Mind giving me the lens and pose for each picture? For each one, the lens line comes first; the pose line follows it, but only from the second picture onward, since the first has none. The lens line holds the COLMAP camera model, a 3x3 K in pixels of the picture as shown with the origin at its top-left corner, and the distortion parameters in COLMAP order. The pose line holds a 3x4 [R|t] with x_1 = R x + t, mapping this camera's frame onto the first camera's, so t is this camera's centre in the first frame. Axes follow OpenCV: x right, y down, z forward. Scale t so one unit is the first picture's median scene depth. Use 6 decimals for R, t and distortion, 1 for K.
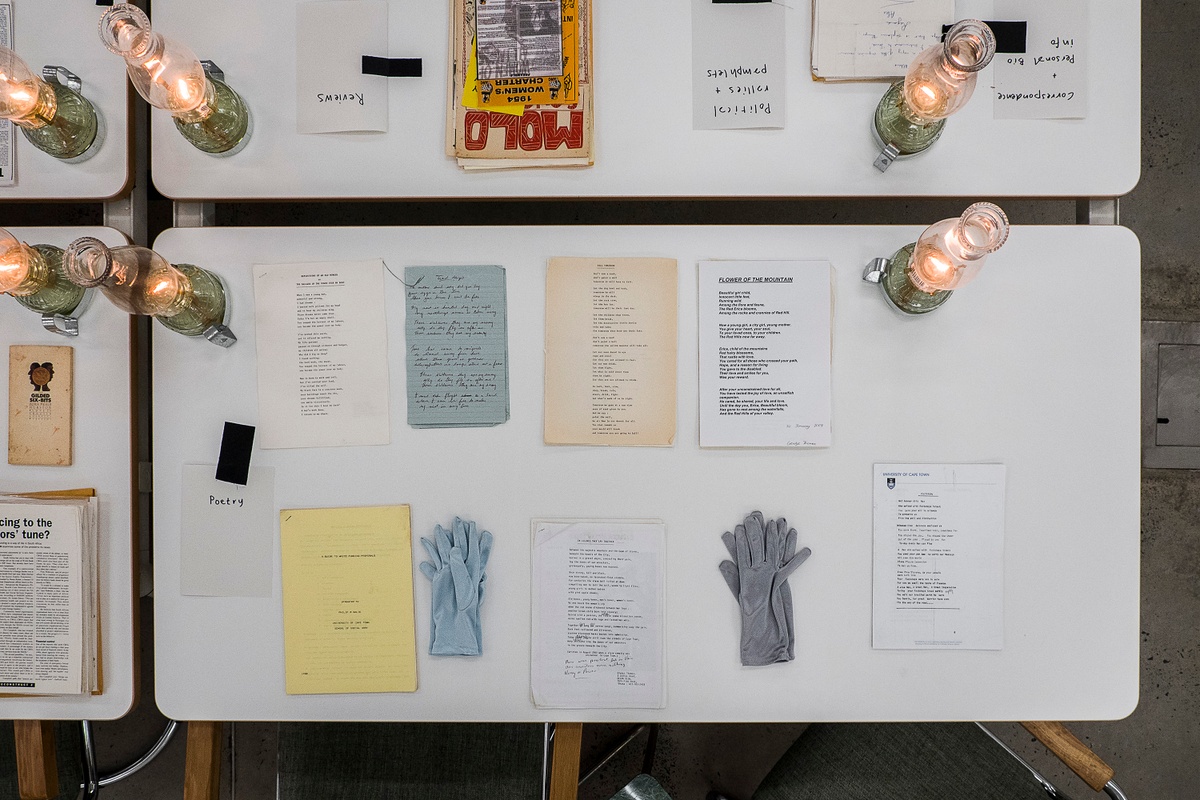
lens RADIAL K [[885.8, 0, 605.2], [0, 885.8, 404.1], [0, 0, 1]] dist [-0.011661, 0.009281]
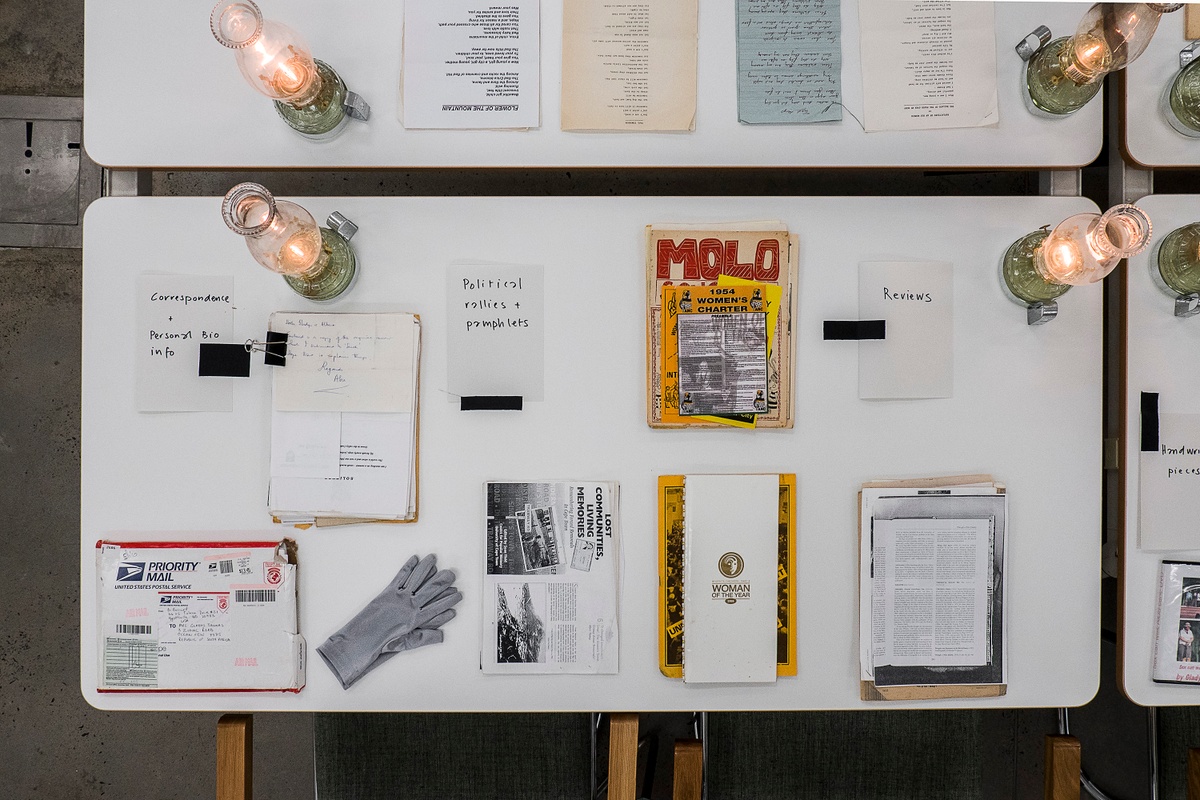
lens RADIAL K [[885.8, 0, 635.8], [0, 885.8, 474.8], [0, 0, 1]] dist [-0.011661, 0.009281]
pose [[-0.999955, -0.007466, 0.005920, -0.009403], [0.007525, -0.999922, 0.009988, -0.553839], [0.005845, 0.010032, 0.999933, 0.034057]]
